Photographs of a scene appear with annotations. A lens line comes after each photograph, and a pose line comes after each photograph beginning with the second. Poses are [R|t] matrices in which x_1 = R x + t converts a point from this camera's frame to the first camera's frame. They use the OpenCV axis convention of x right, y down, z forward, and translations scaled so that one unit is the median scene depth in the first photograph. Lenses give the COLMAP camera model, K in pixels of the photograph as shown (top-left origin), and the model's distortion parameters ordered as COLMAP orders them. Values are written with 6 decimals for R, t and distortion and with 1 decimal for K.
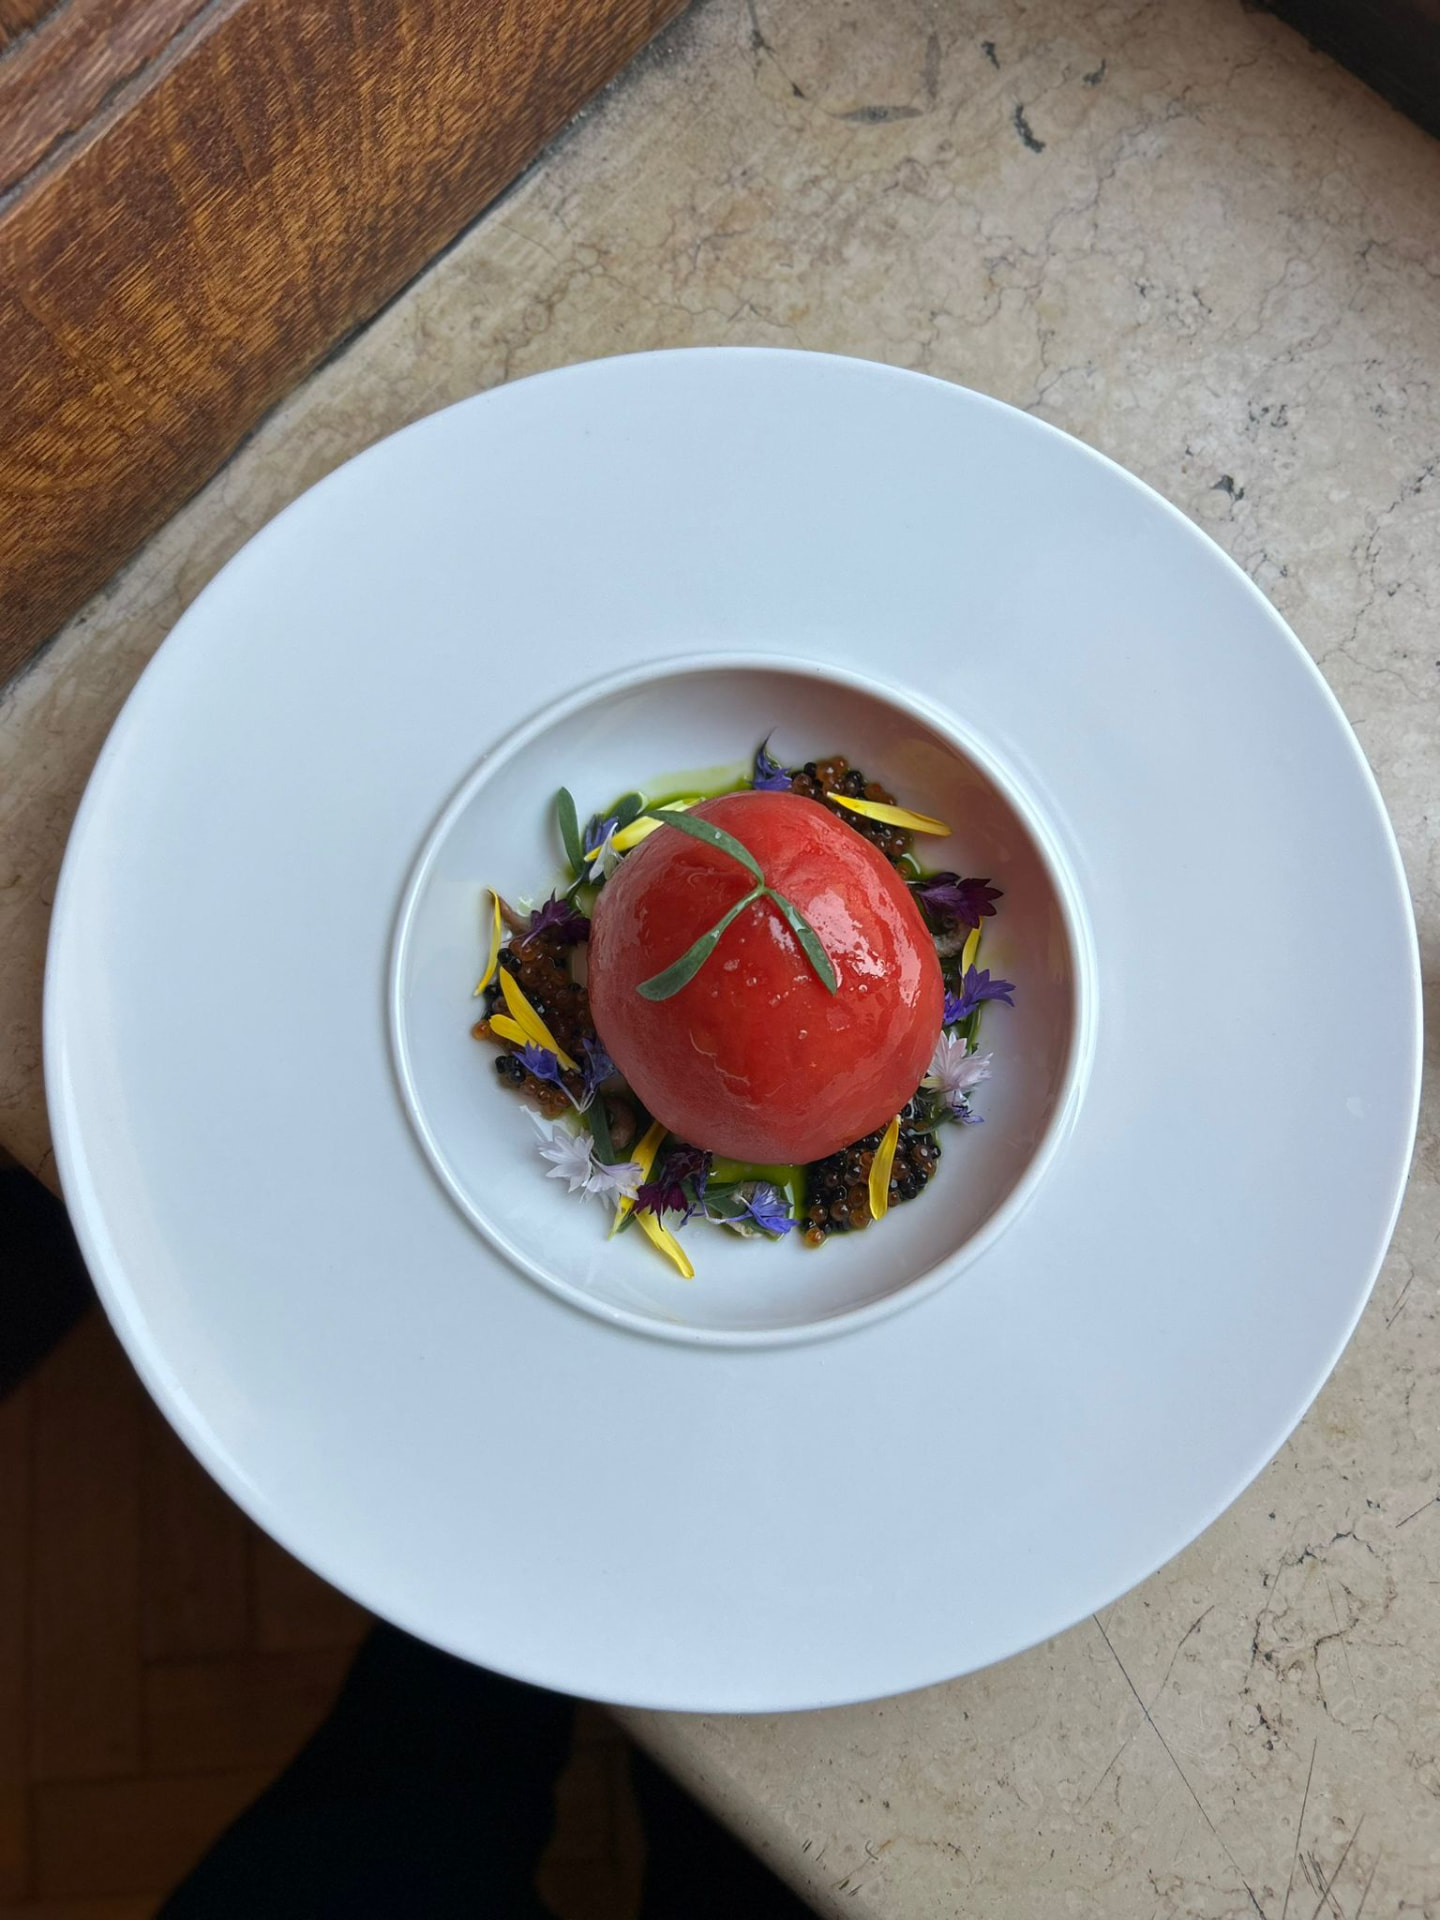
lens RADIAL K [[1487.9, 0, 720.0], [0, 1487.9, 960.0], [0, 0, 1]] dist [0.003741, -0.001535]
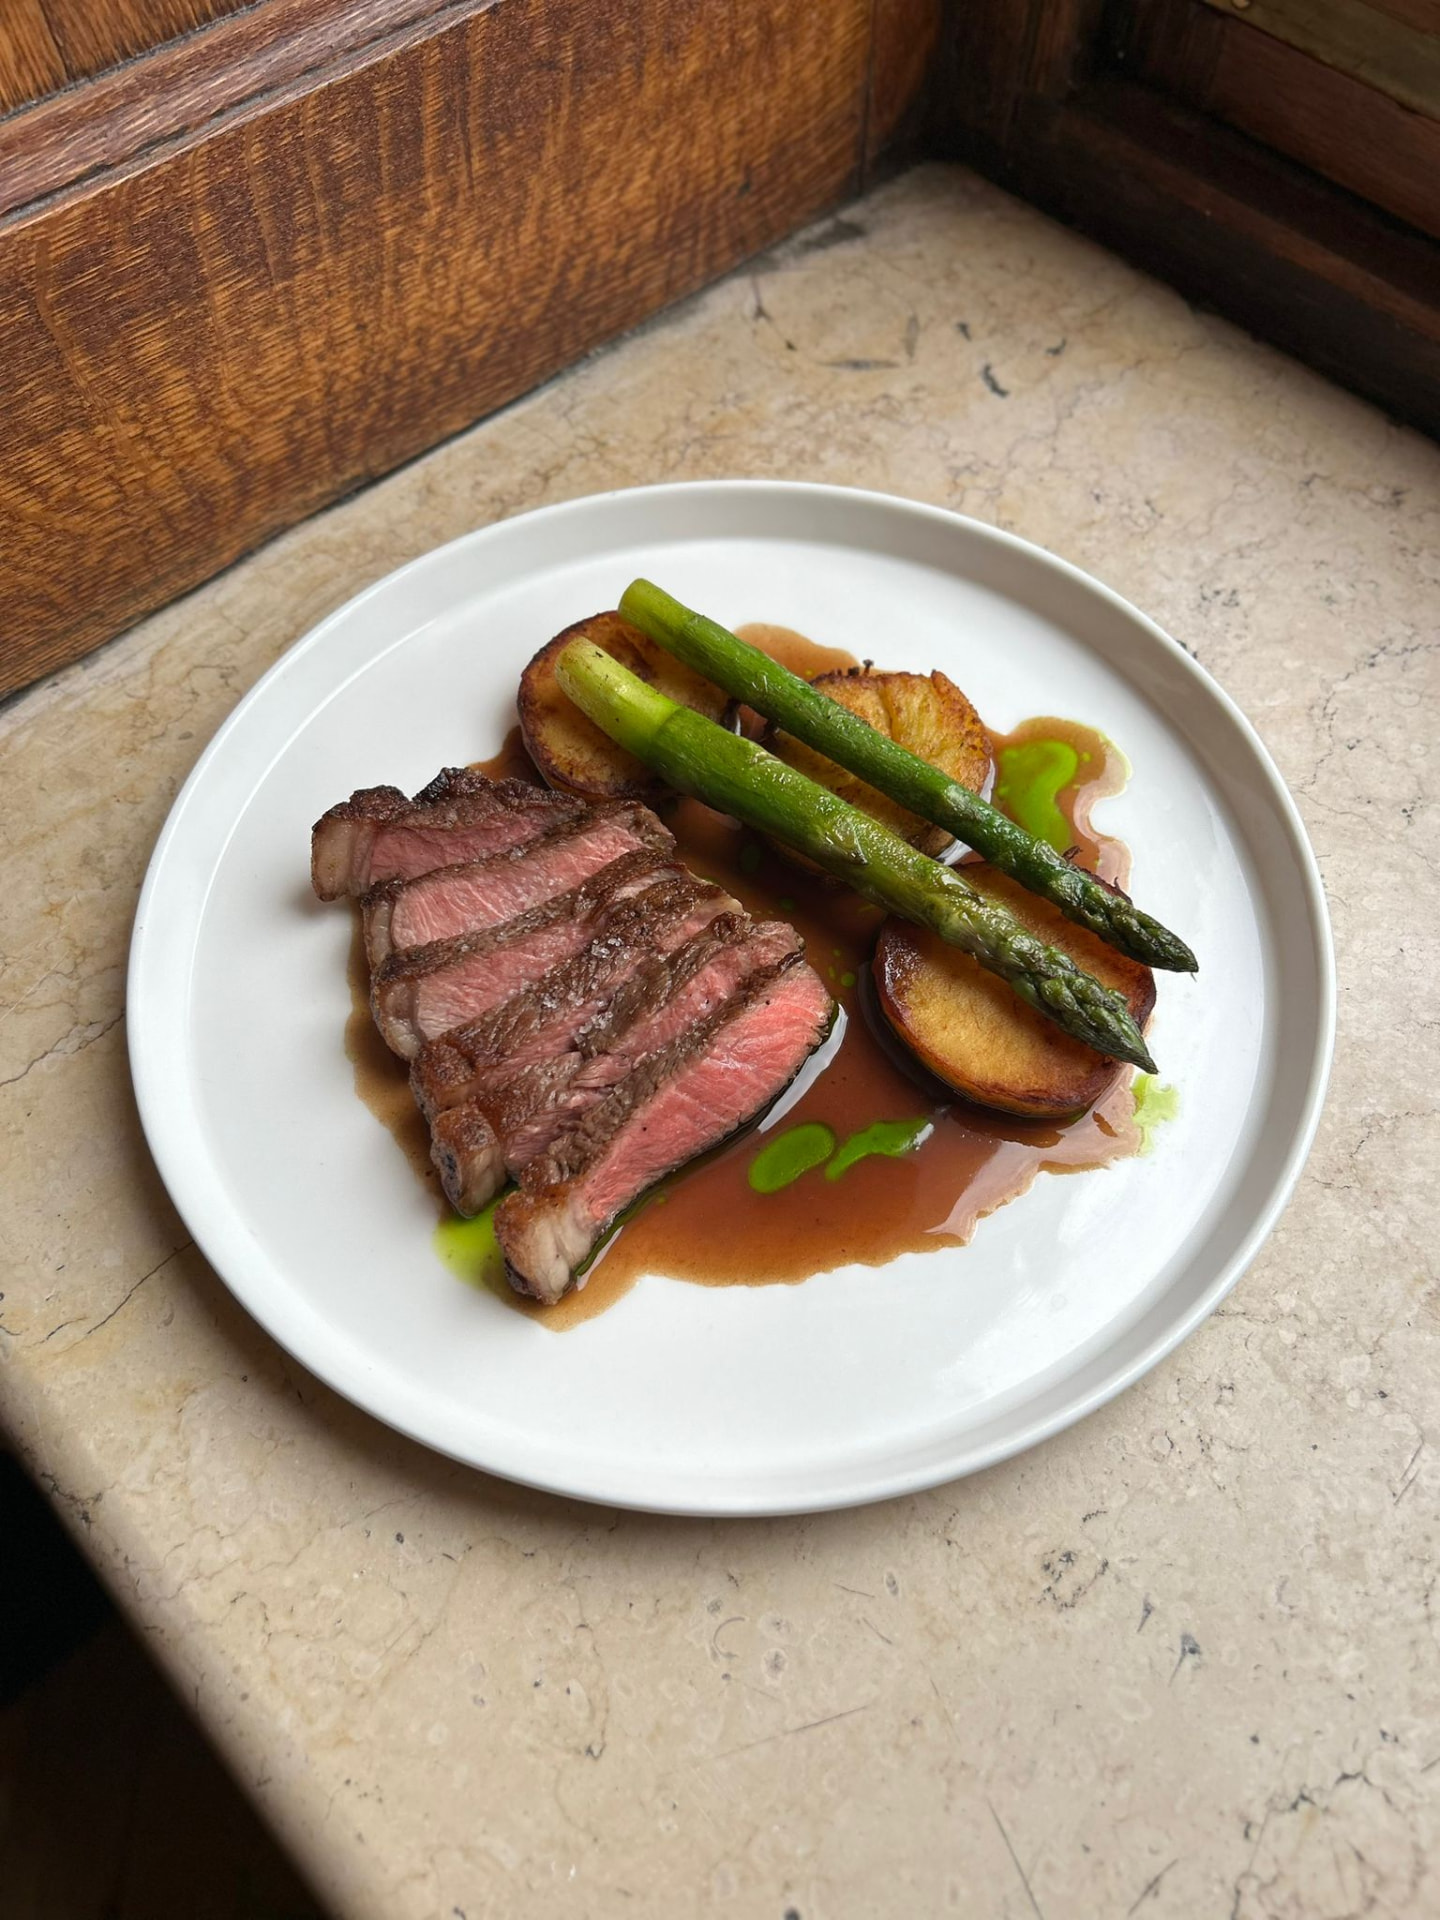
lens RADIAL K [[1487.9, 0, 720.0], [0, 1487.9, 960.0], [0, 0, 1]] dist [0.003741, -0.001535]
pose [[0.995372, 0.070111, -0.065716, 0.115645], [-0.089403, 0.926384, -0.365813, 0.293055], [0.035231, 0.369995, 0.928365, 0.130643]]
